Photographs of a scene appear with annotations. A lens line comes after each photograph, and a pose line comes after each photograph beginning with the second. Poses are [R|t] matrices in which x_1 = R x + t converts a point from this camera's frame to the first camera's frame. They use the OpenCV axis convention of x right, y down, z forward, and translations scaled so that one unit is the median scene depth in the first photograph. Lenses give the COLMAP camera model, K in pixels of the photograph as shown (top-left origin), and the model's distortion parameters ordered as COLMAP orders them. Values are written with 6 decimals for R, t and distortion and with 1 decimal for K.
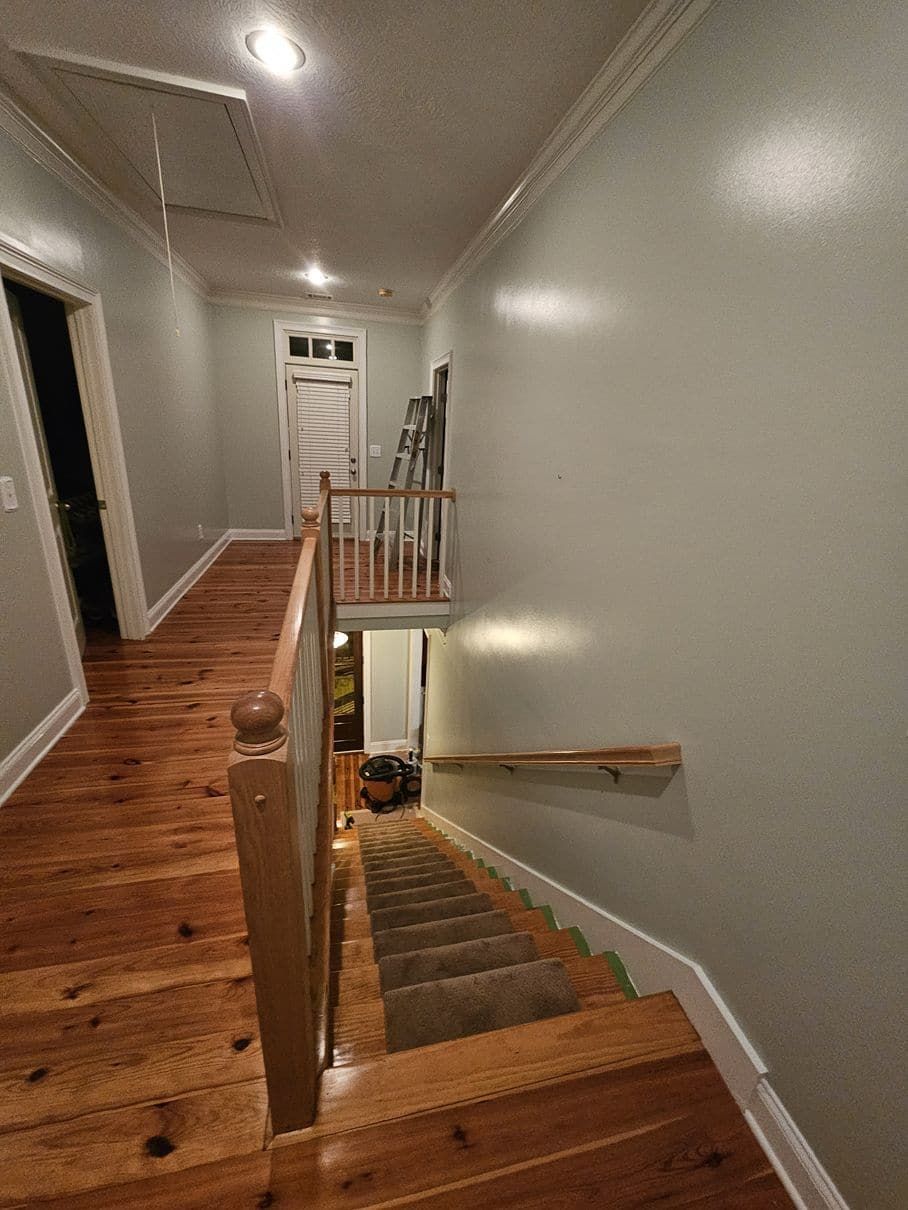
lens RADIAL K [[494.7, 0, 460.2], [0, 494.7, 592.8], [0, 0, 1]] dist [-0.000235, -0.002053]
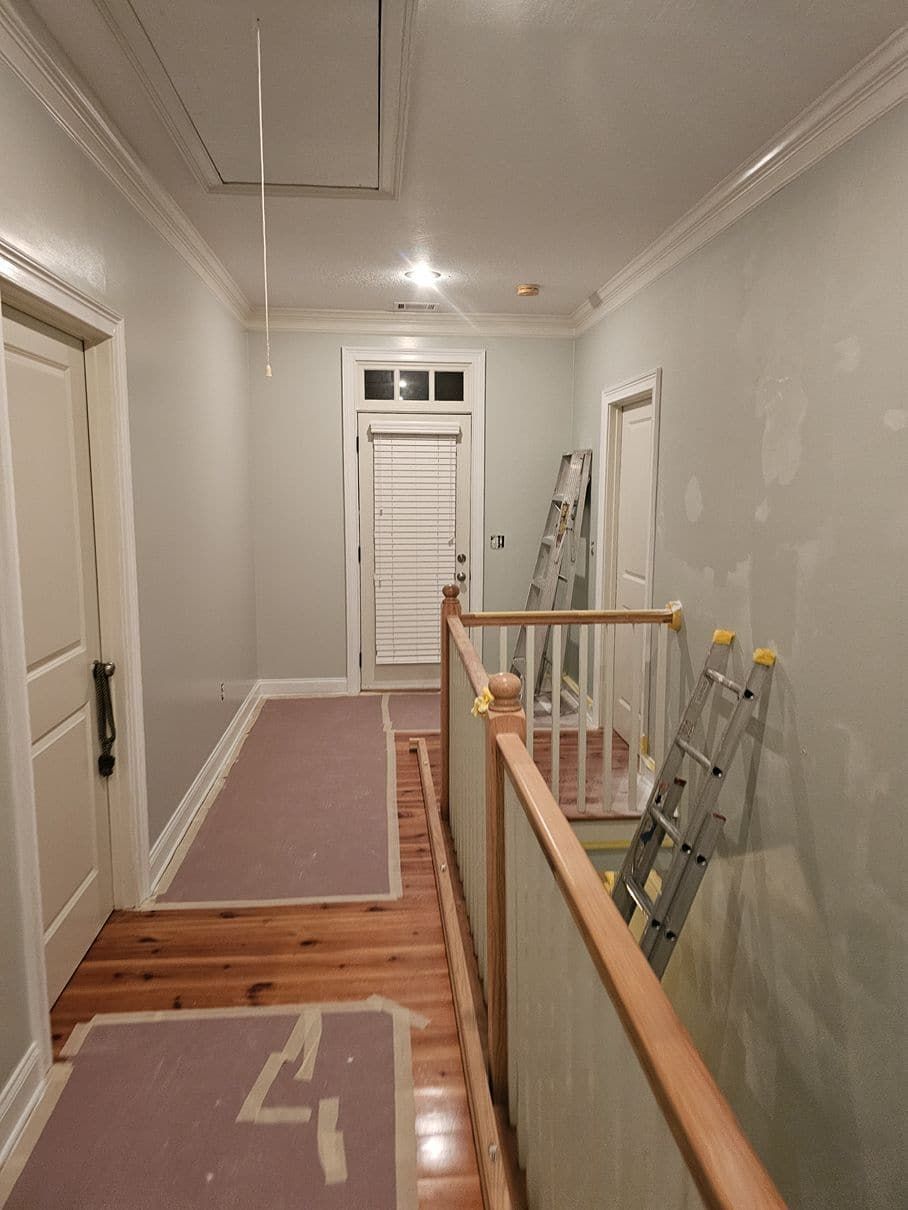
lens RADIAL K [[808.7, 0, 455.5], [0, 808.7, 595.5], [0, 0, 1]] dist [0.062277, -0.053809]
pose [[0.989644, -0.036291, -0.138882, -0.172212], [0.008445, 0.980558, -0.196046, -0.064259], [0.143296, 0.192843, 0.970710, 0.127364]]
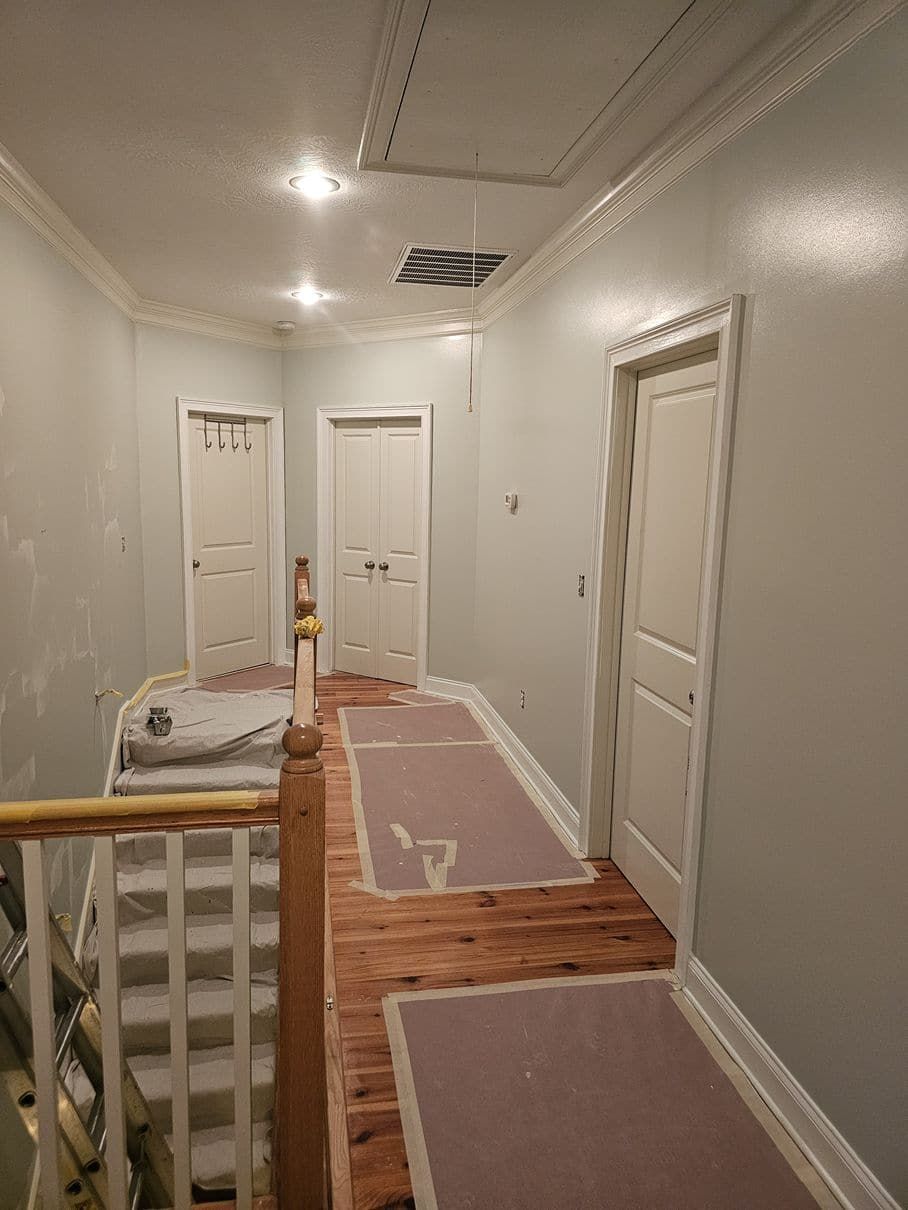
lens RADIAL K [[808.7, 0, 447.0], [0, 808.7, 607.2], [0, 0, 1]] dist [0.048685, -0.042150]
pose [[-0.994941, -0.094125, 0.035123, -0.431471], [-0.066930, 0.881731, 0.466981, -0.594672], [-0.074923, 0.462268, -0.883570, 1.611377]]
